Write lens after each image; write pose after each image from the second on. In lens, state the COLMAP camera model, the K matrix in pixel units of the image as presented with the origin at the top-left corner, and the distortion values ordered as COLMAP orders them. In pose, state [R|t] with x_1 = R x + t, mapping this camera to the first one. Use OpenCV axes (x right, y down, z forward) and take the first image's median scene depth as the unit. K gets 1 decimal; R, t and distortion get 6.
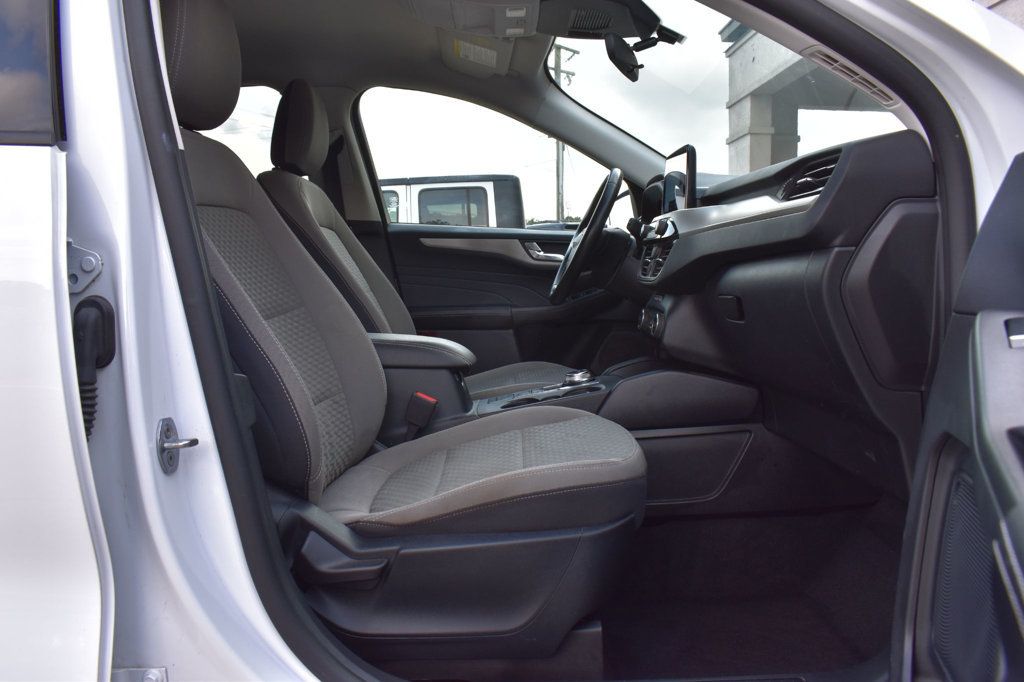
lens RADIAL K [[800.9, 0, 512.0], [0, 800.9, 341.0], [0, 0, 1]] dist [-0.088527, 0.005011]
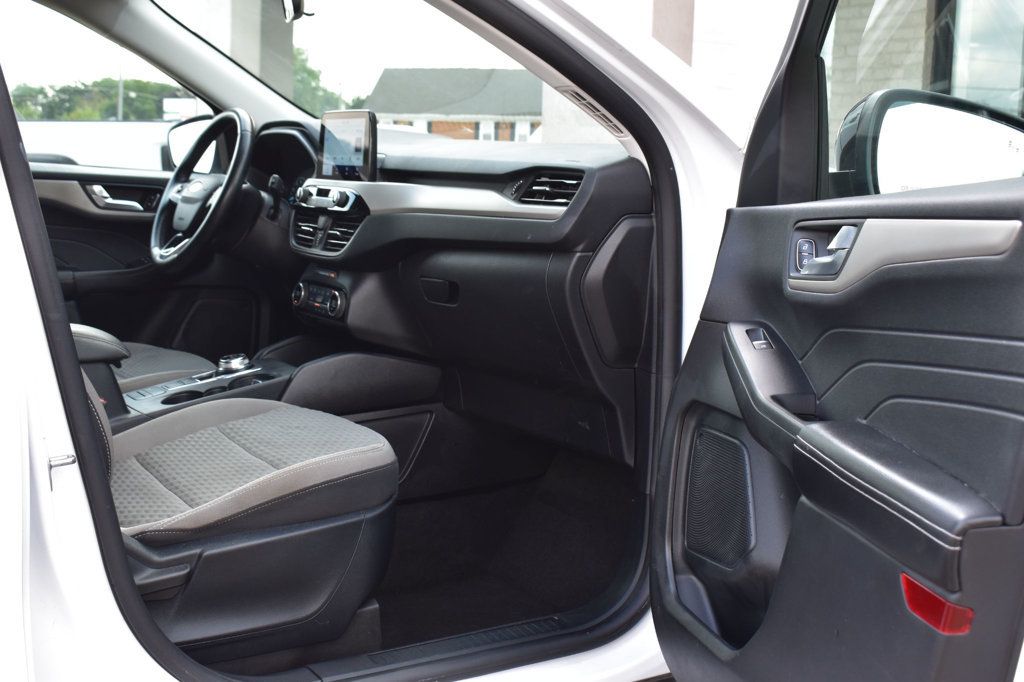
lens RADIAL K [[1284.1, 0, 512.0], [0, 1284.1, 341.0], [0, 0, 1]] dist [-0.014366, 0.003360]
pose [[0.848125, -0.041376, 0.528178, -0.639328], [0.013972, 0.998346, 0.055773, -0.084629], [-0.529612, -0.039923, 0.847300, -0.548121]]
